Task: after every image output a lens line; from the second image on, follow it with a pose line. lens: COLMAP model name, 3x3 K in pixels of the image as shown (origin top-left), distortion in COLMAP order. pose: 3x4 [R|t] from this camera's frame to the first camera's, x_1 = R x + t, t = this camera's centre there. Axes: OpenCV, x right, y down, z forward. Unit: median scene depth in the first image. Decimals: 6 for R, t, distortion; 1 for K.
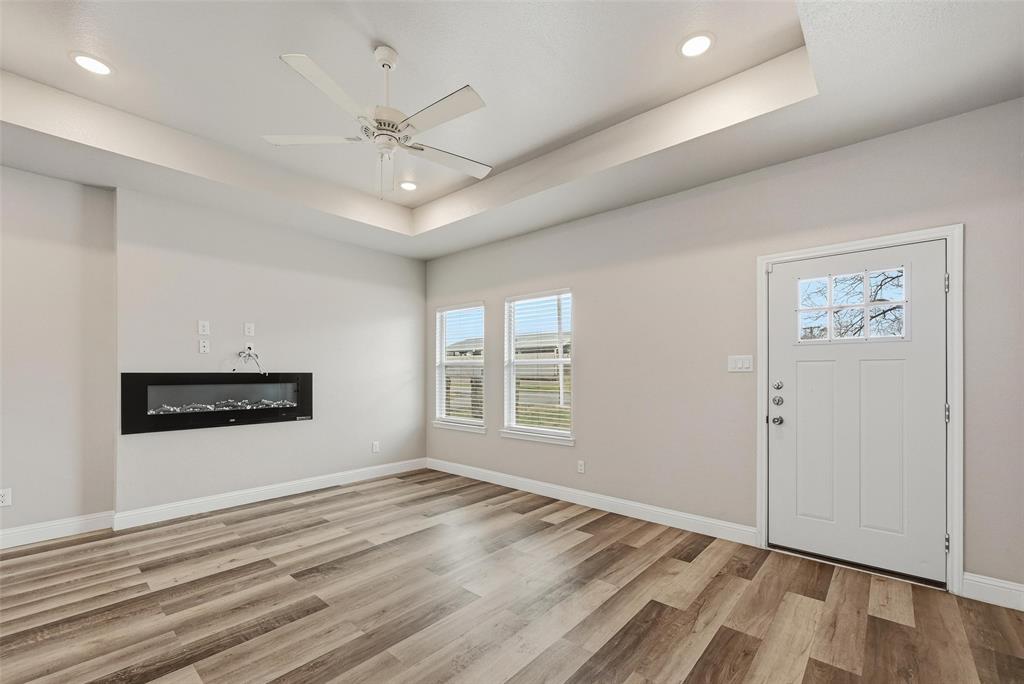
lens RADIAL K [[431.6, 0, 513.7], [0, 431.6, 374.7], [0, 0, 1]] dist [0.000476, -0.000059]
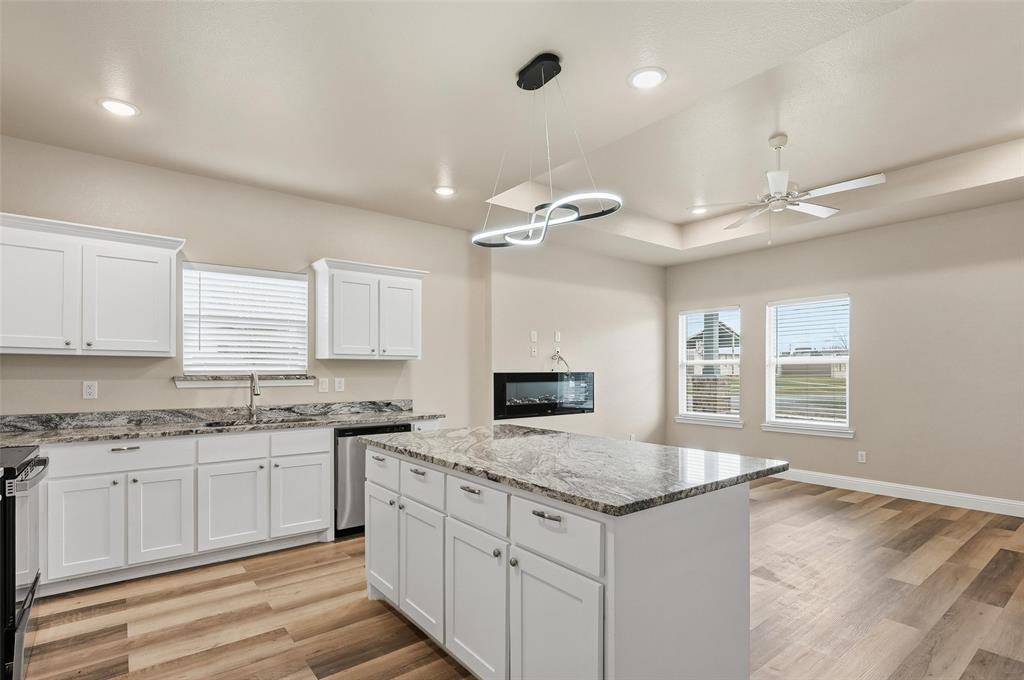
lens RADIAL K [[508.3, 0, 515.9], [0, 508.3, 374.5], [0, 0, 1]] dist [-0.001119, -0.000924]
pose [[0.982817, -0.004970, -0.184514, -0.513654], [0.005014, 0.999987, -0.000231, 0.001110], [0.184512, -0.000698, 0.982830, -0.466302]]
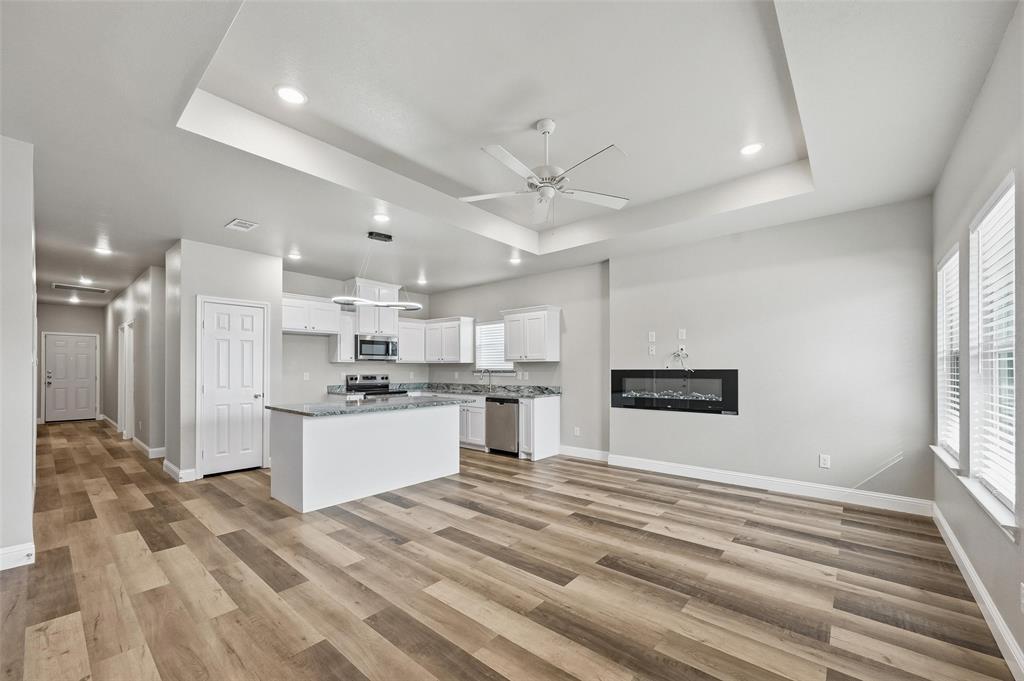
lens RADIAL K [[403.7, 0, 517.5], [0, 403.7, 371.1], [0, 0, 1]] dist [-0.001484, -0.000250]
pose [[0.015840, 0.002220, -0.999872, 0.578792], [-0.001527, 0.999996, 0.002196, -0.001731], [0.999873, 0.001492, 0.015843, 0.569244]]
